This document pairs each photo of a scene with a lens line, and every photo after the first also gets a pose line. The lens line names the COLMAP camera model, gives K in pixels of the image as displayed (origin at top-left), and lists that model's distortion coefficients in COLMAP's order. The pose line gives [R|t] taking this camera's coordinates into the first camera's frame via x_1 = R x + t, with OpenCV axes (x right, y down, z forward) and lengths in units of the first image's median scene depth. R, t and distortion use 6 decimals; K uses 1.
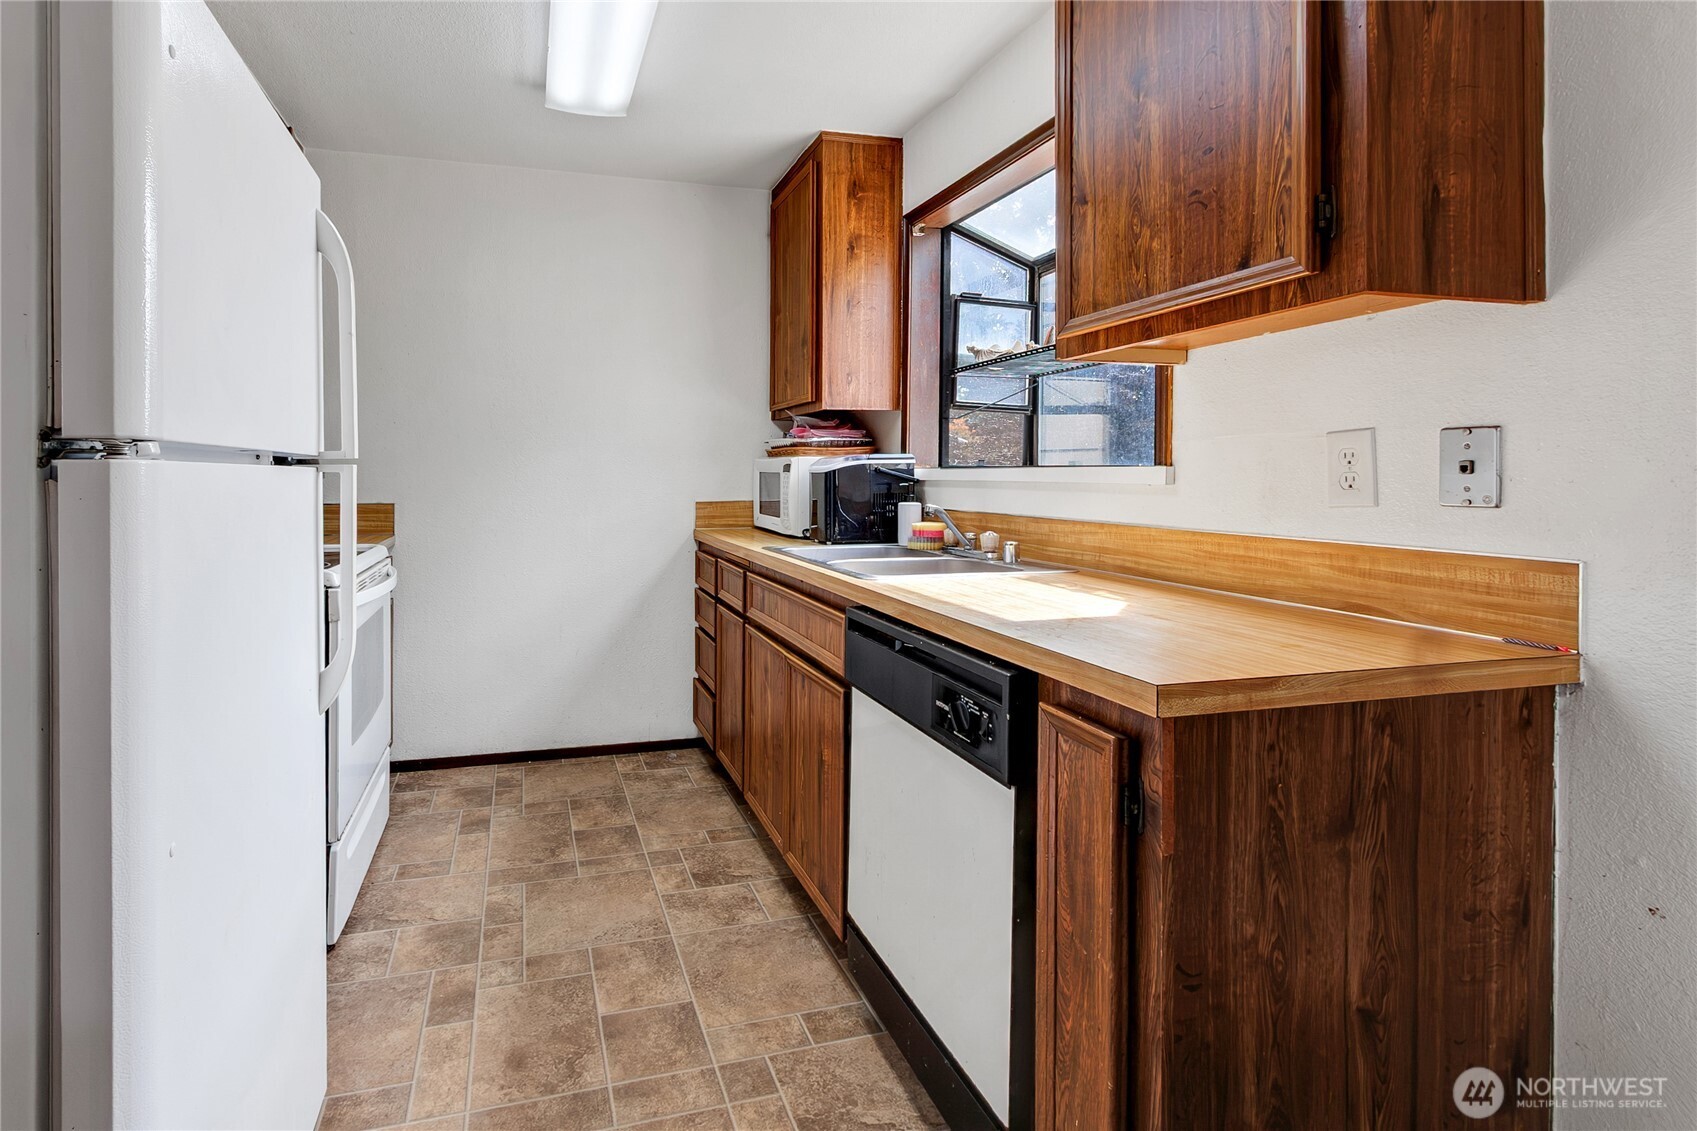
lens RADIAL K [[855.1, 0, 706.2], [0, 855.1, 486.4], [0, 0, 1]] dist [-0.017786, 0.000112]
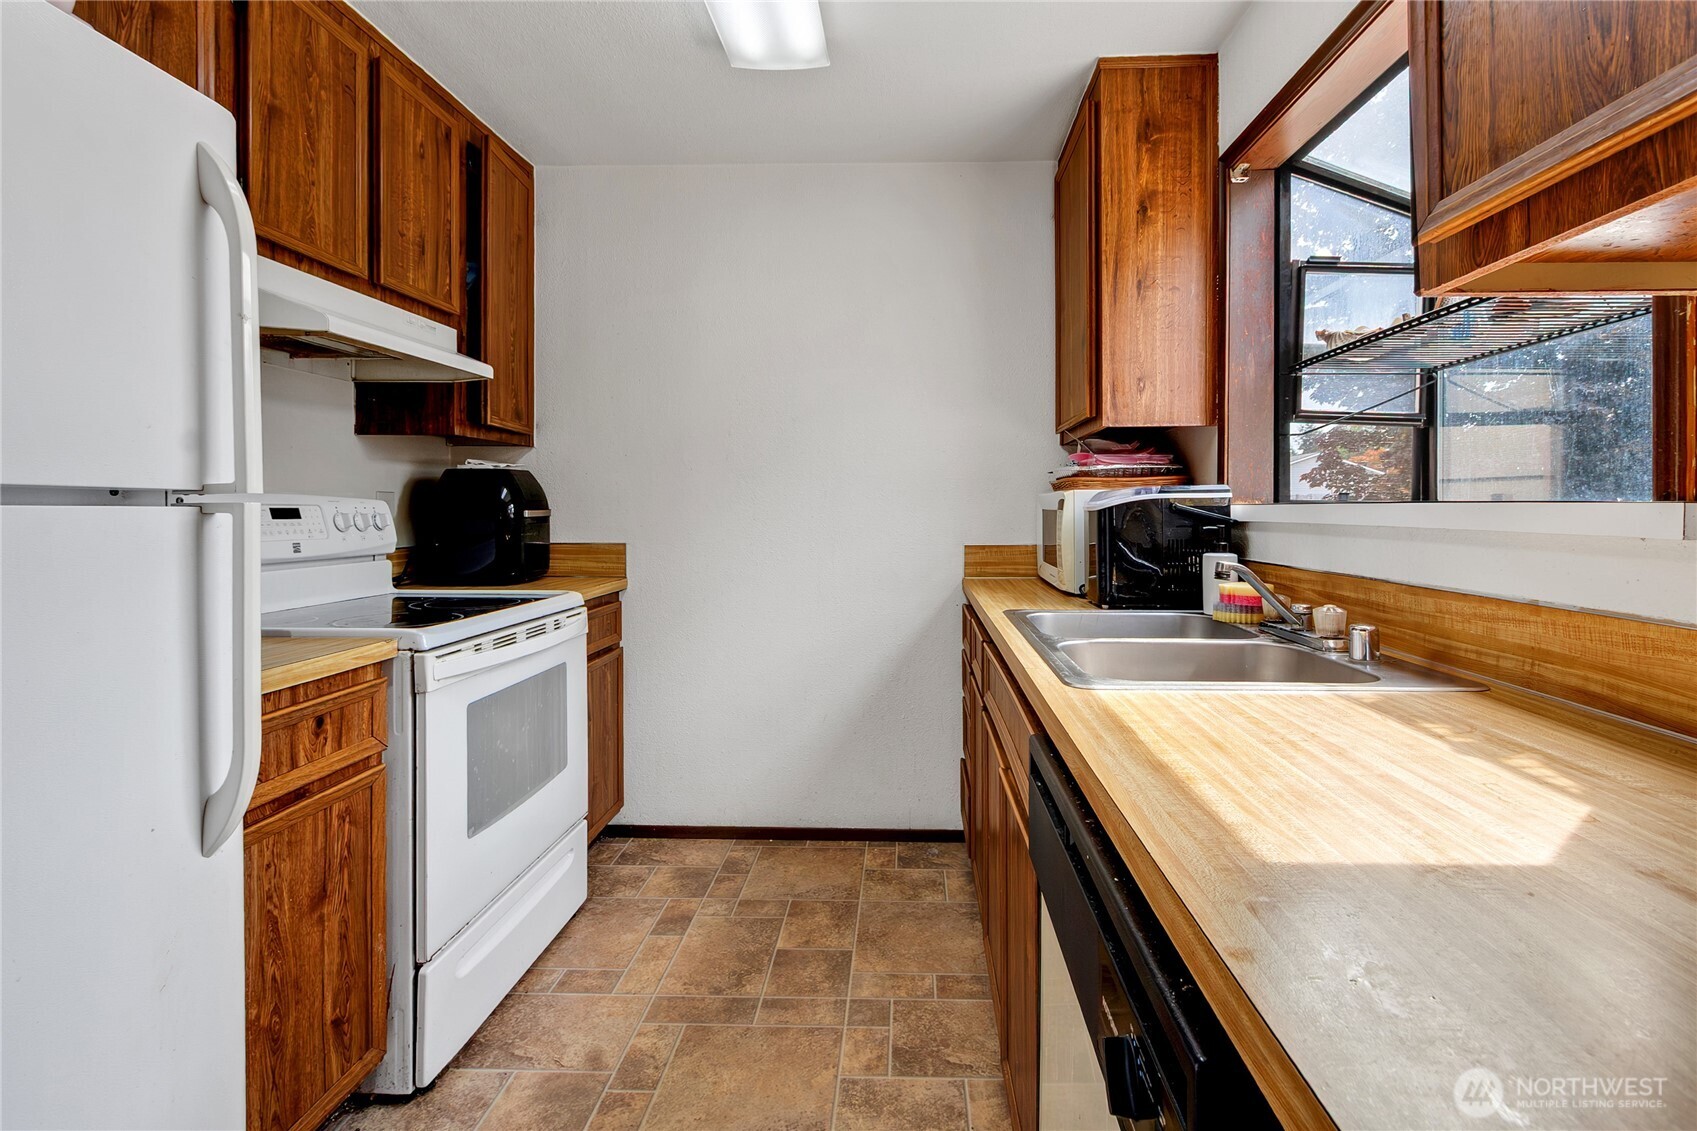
lens RADIAL K [[820.6, 0, 851.1], [0, 820.6, 504.8], [0, 0, 1]] dist [0.000454, -0.001457]
pose [[0.960430, -0.000021, -0.278521, 0.126658], [-0.005438, 0.999808, -0.018826, -0.006425], [0.278468, 0.019596, 0.960246, 0.248356]]
